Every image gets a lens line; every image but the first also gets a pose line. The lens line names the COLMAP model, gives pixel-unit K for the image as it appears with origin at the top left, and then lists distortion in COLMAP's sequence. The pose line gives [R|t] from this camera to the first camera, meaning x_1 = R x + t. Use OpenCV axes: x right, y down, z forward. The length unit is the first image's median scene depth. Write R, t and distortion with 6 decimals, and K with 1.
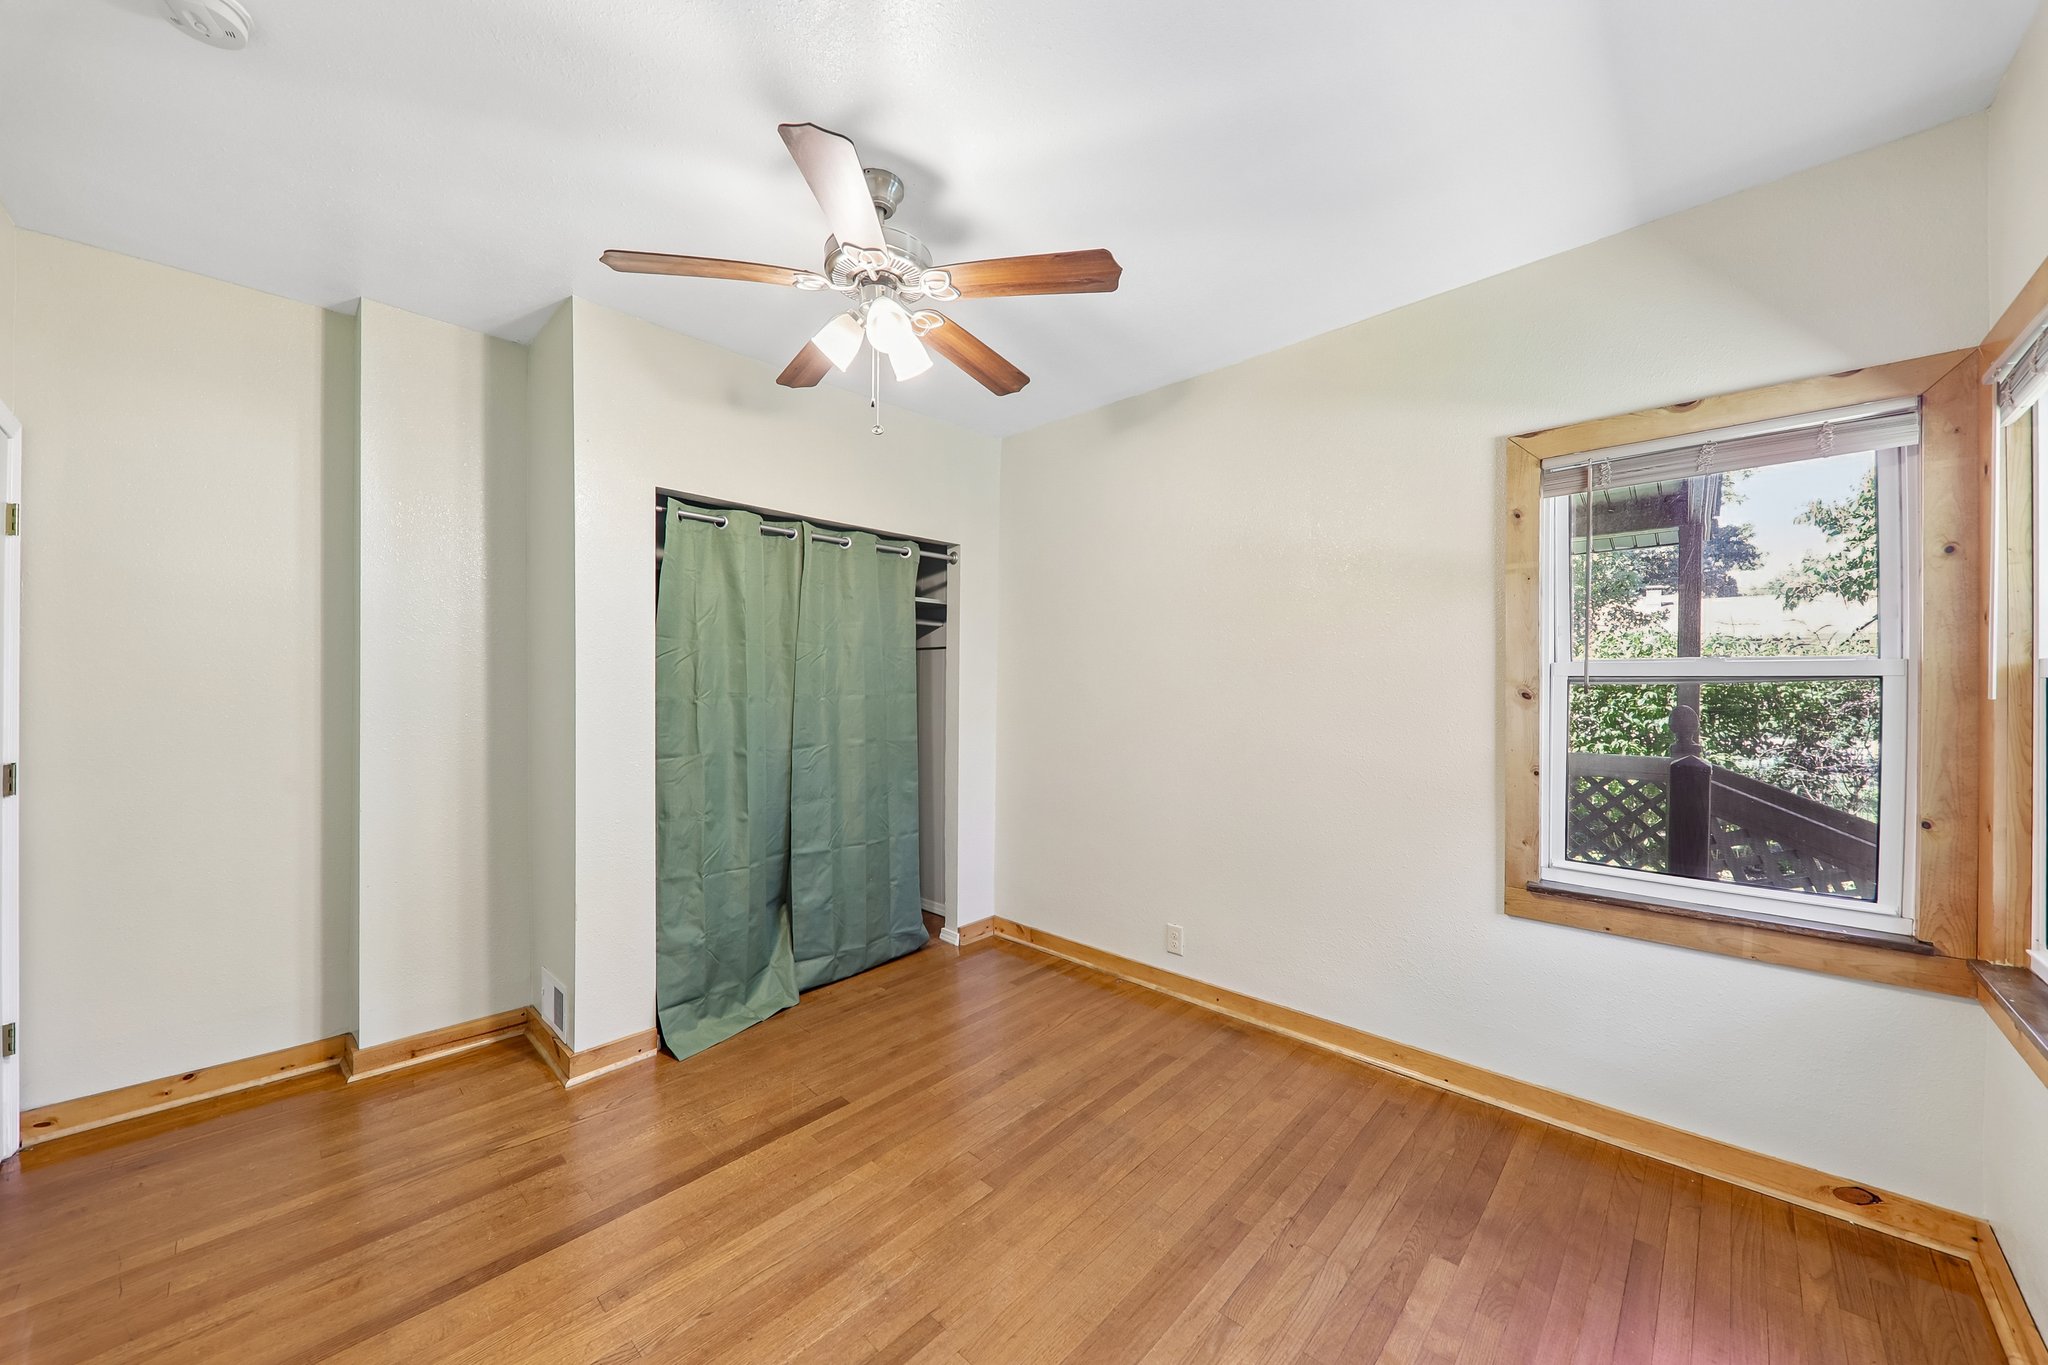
lens RADIAL K [[716.1, 0, 1010.8], [0, 716.1, 683.0], [0, 0, 1]] dist [0.011126, -0.005593]
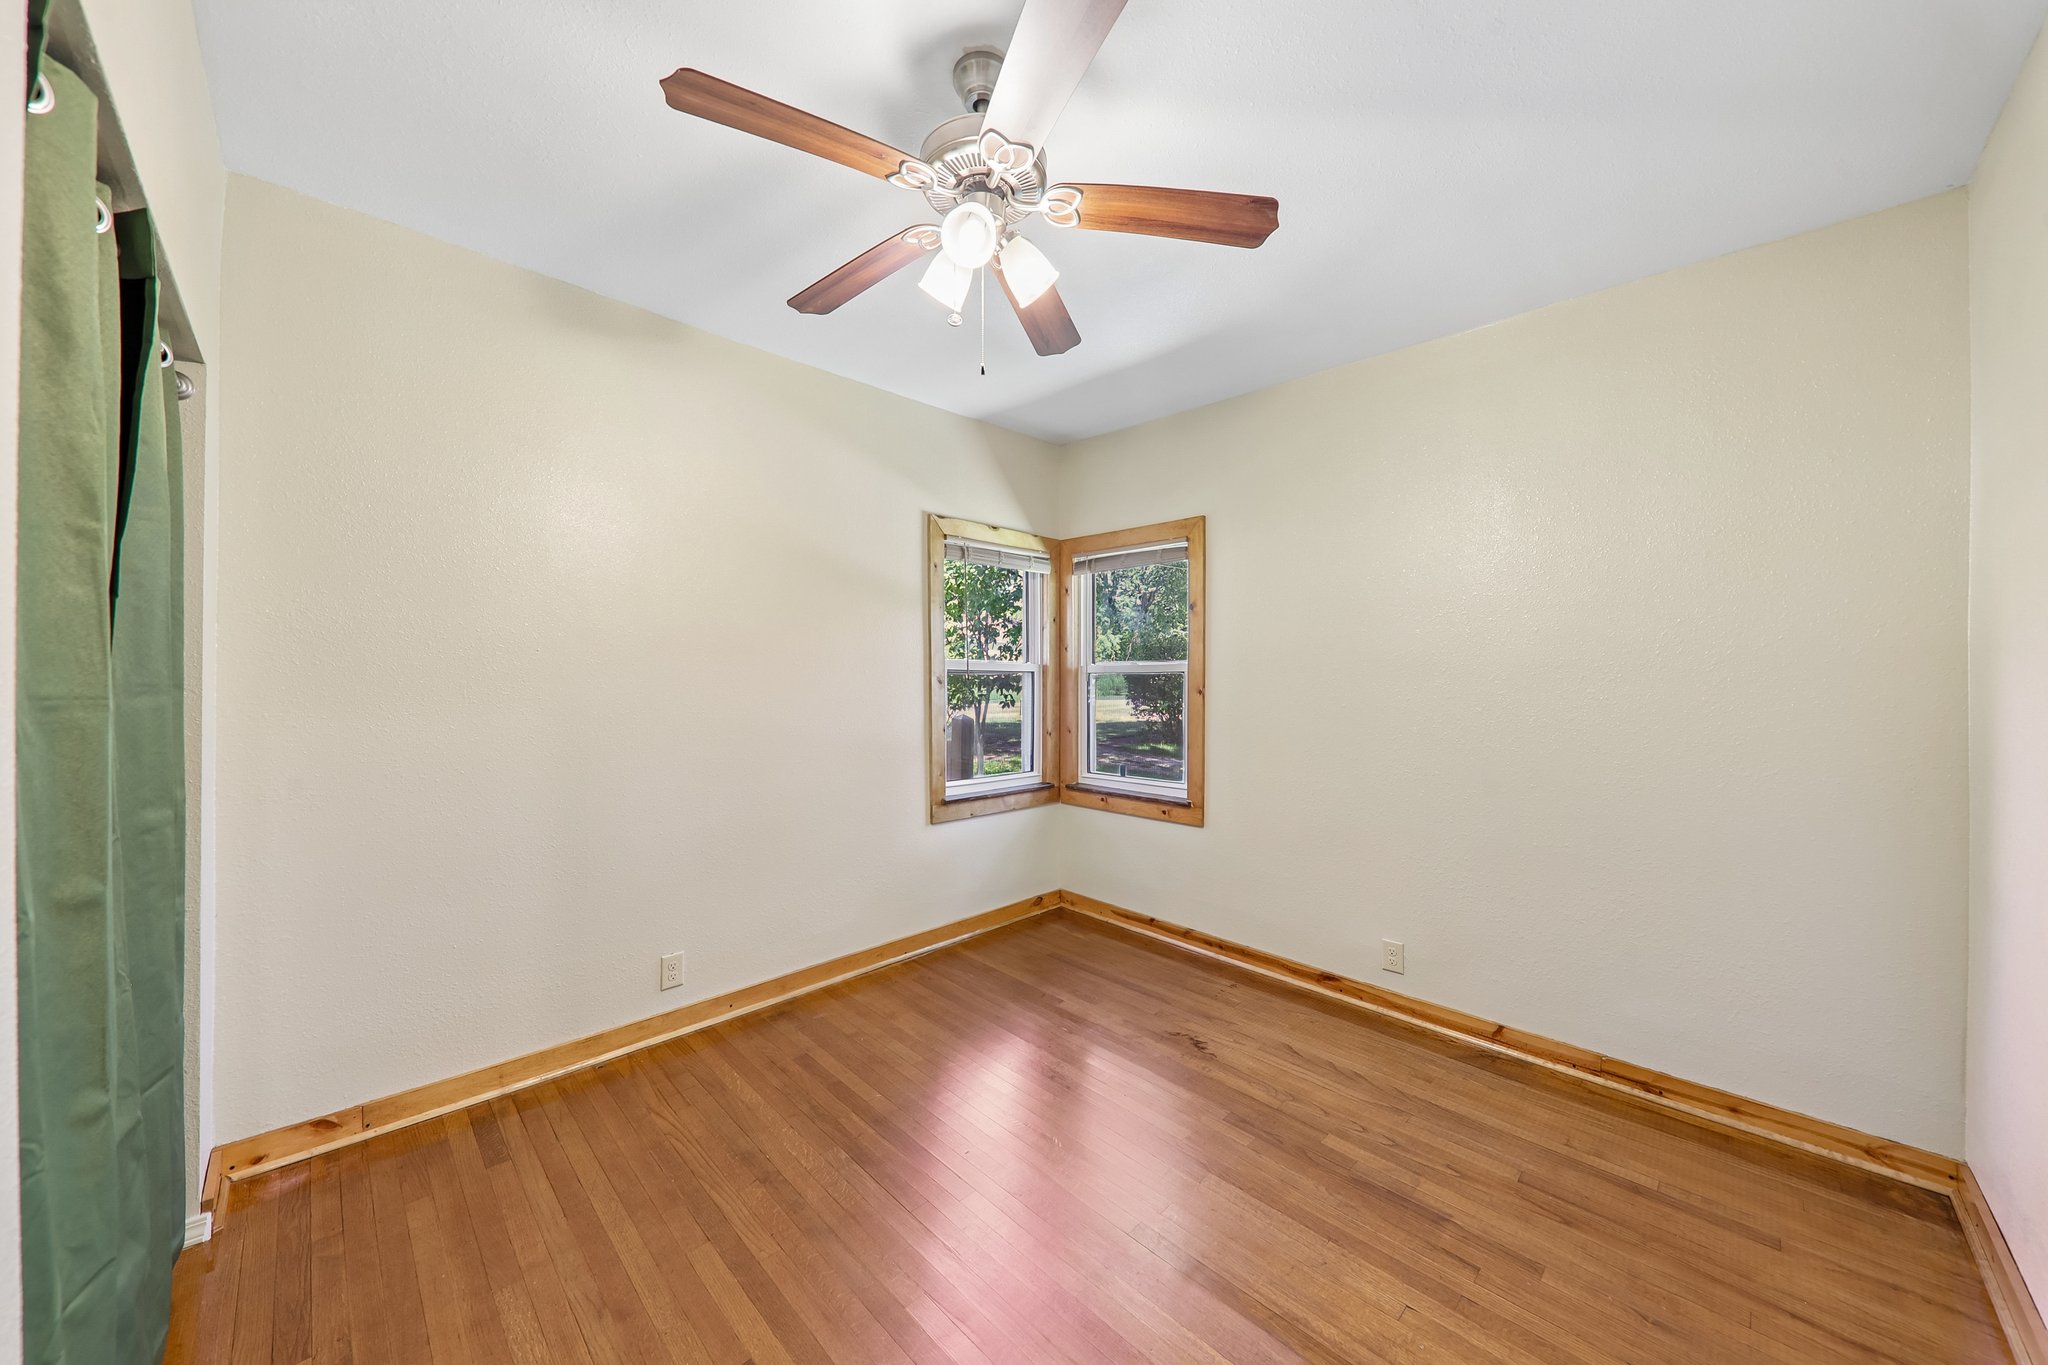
lens RADIAL K [[716.1, 0, 1012.5], [0, 716.1, 678.0], [0, 0, 1]] dist [0.011126, -0.005593]
pose [[0.042830, -0.007890, 0.999051, -0.814741], [-0.004449, 0.999957, 0.008088, -0.004181], [-0.999072, -0.004791, 0.042793, 0.743895]]
